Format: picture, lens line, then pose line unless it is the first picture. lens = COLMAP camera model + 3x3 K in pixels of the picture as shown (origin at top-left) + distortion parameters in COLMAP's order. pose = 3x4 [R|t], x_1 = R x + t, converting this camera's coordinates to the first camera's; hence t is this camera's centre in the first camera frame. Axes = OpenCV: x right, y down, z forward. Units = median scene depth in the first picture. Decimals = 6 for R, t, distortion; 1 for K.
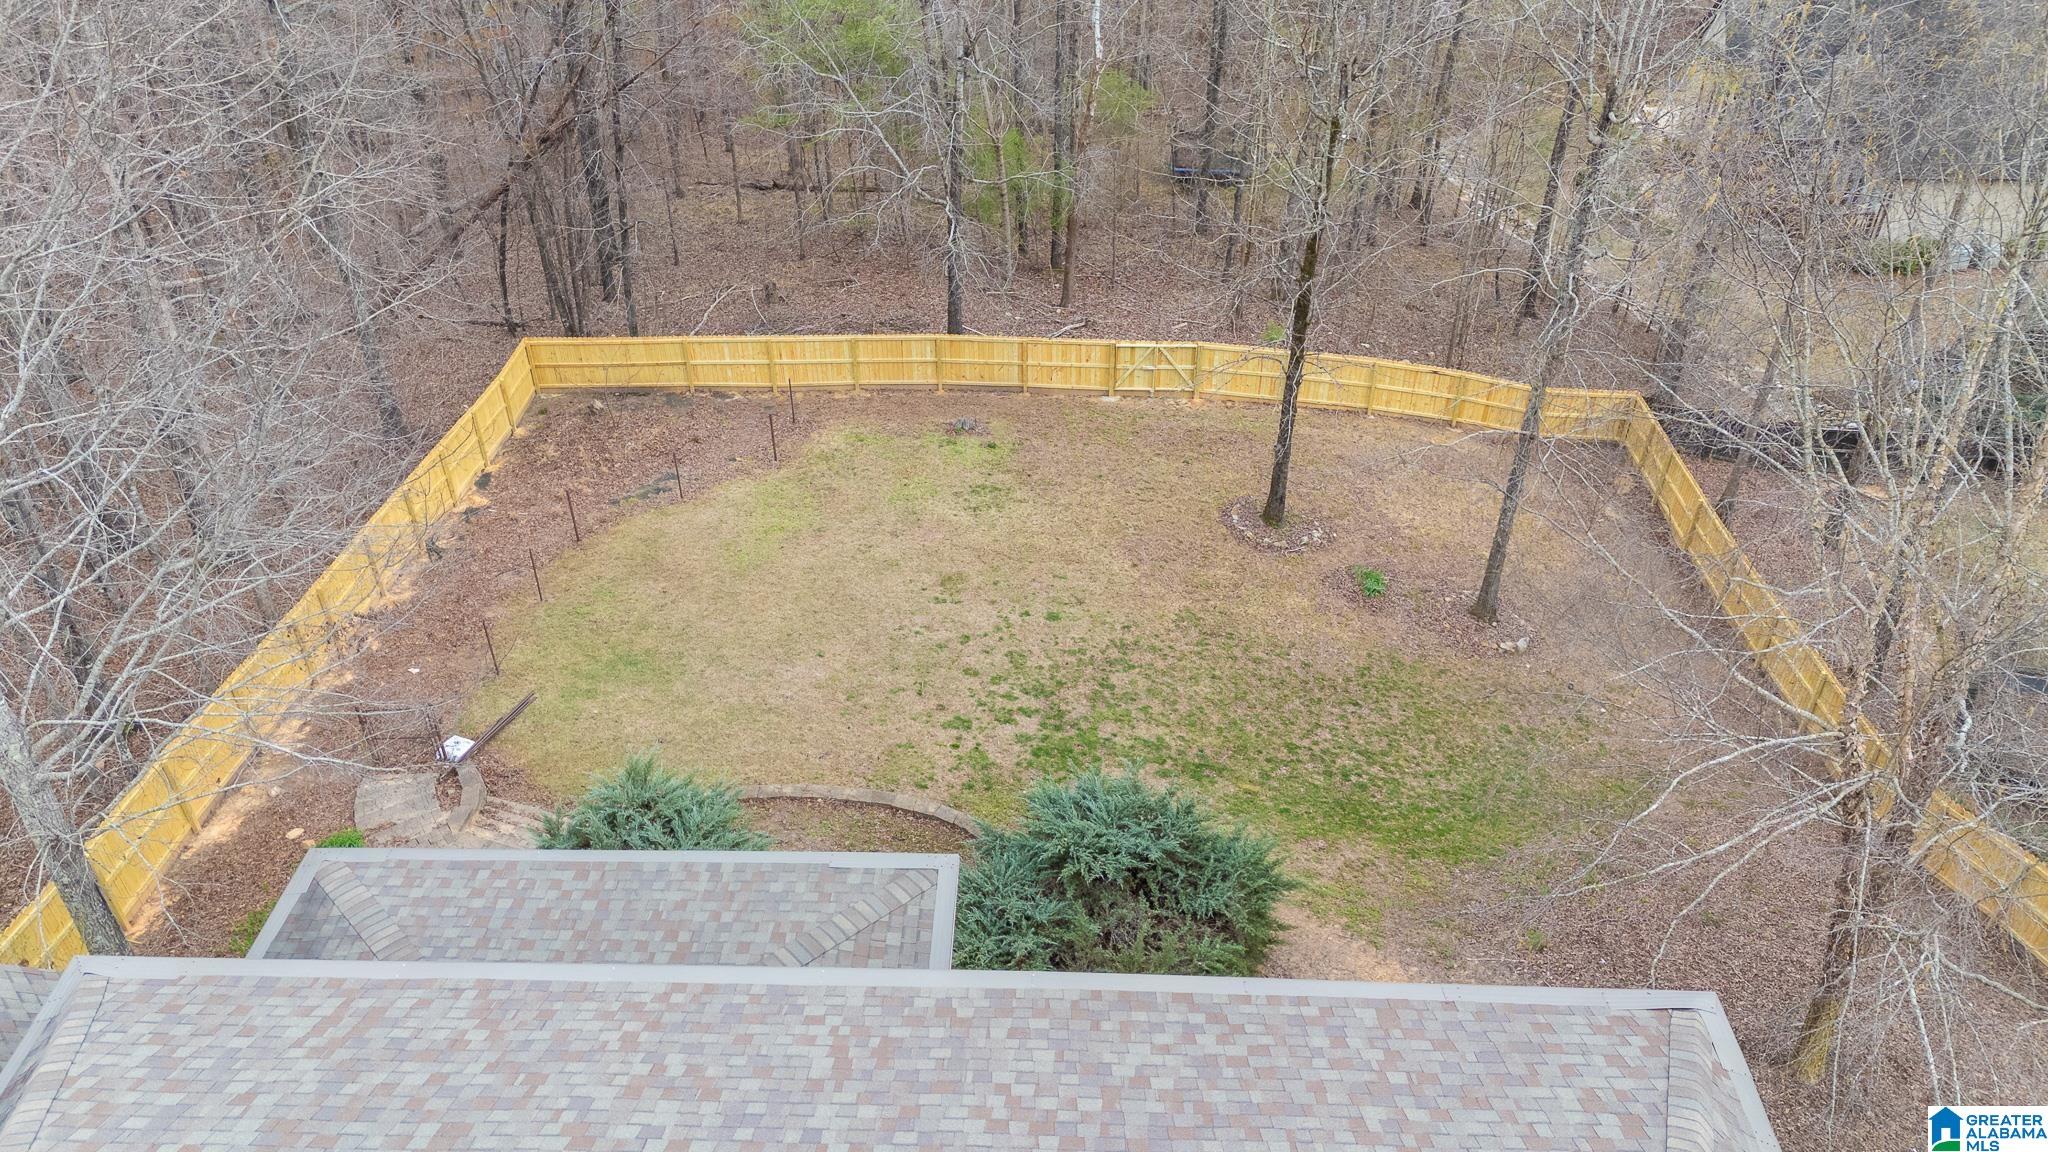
lens RADIAL K [[1500.4, 0, 1024.0], [0, 1500.4, 576.0], [0, 0, 1]] dist [0.088749, -0.102072]
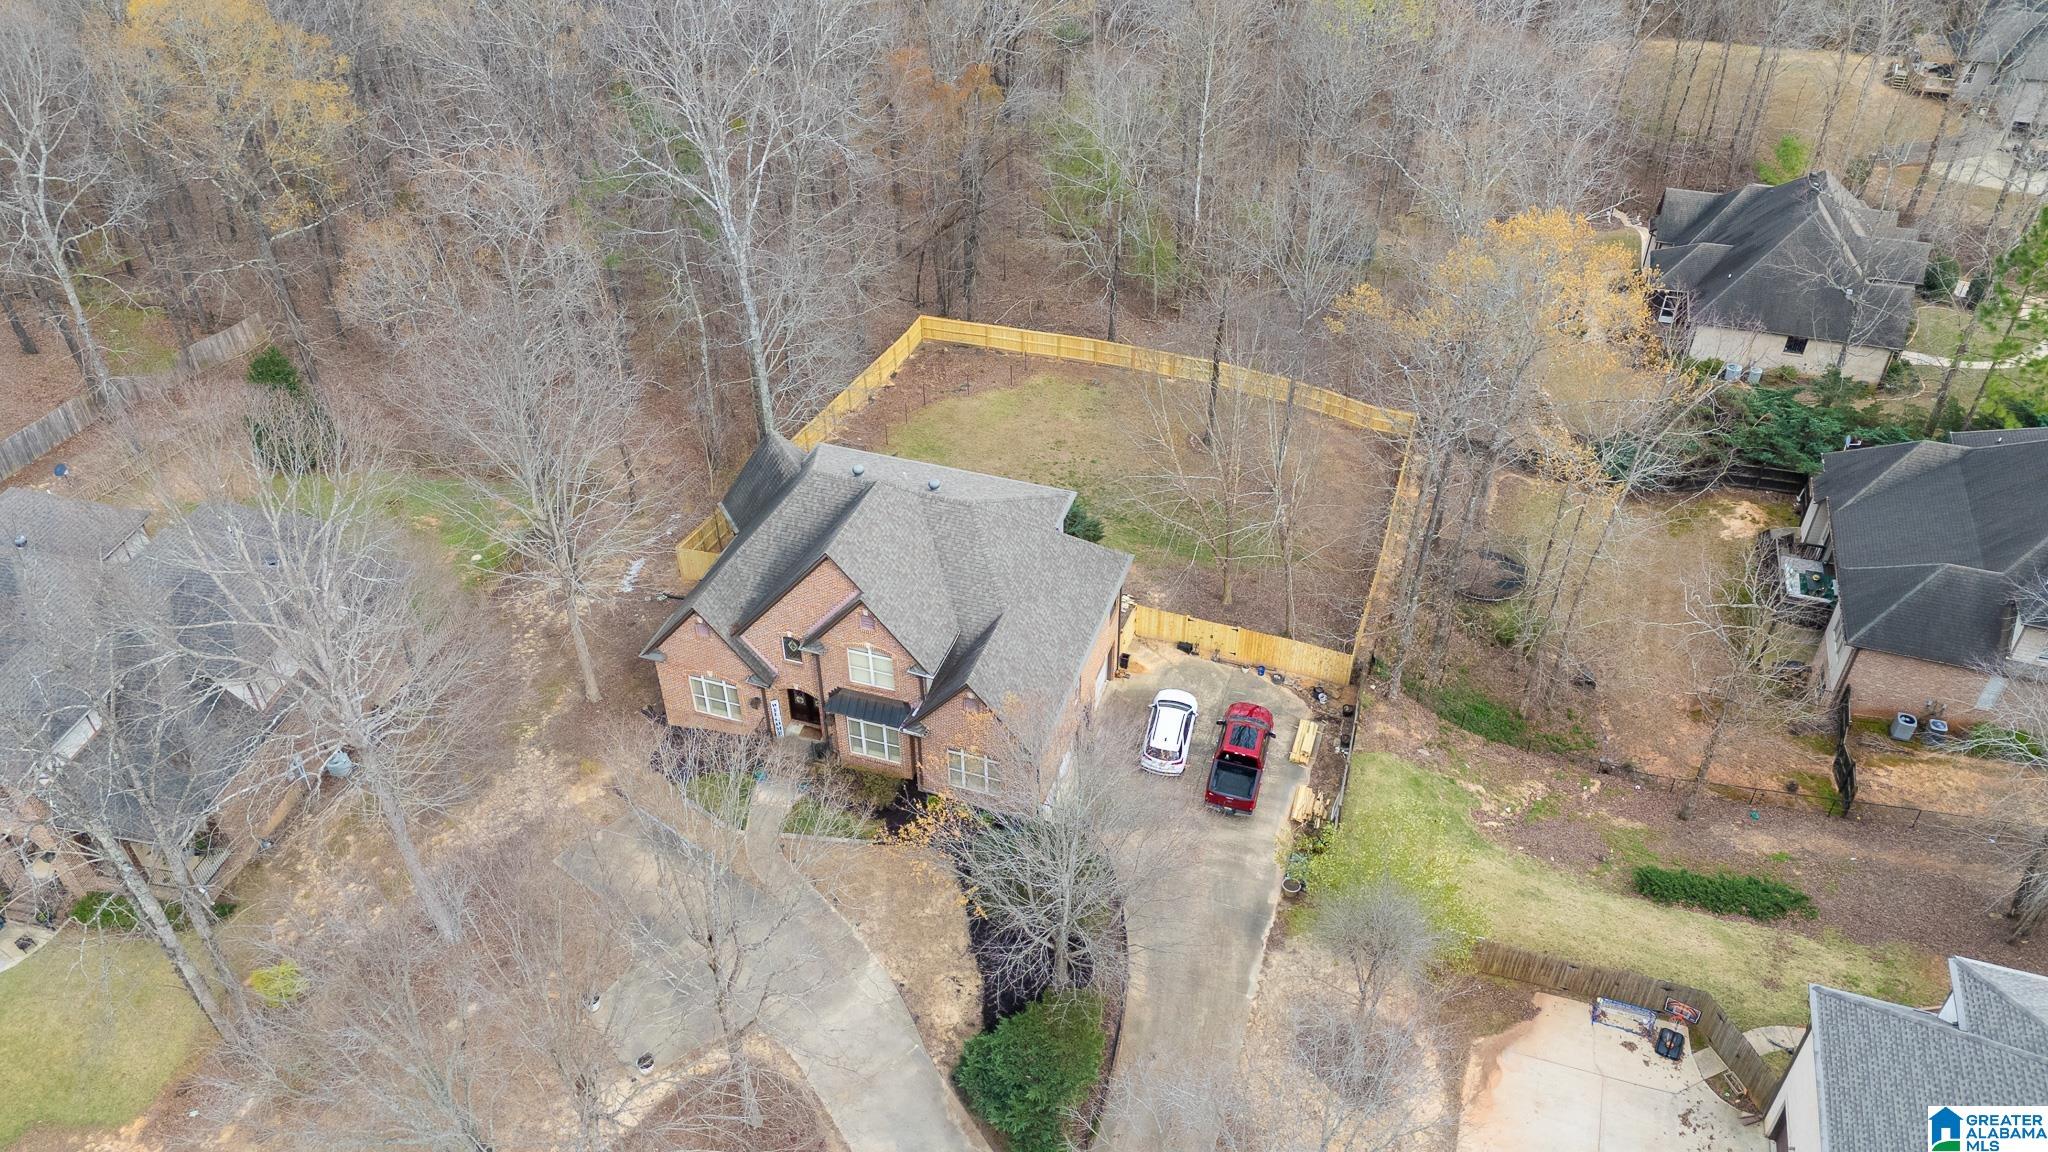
lens RADIAL K [[1500.4, 0, 1024.0], [0, 1500.4, 576.0], [0, 0, 1]] dist [0.088749, -0.102072]
pose [[0.955290, 0.180577, -0.234121, 0.426158], [-0.172465, 0.983487, 0.054846, 0.078015], [0.240159, -0.012016, 0.970659, -1.184674]]
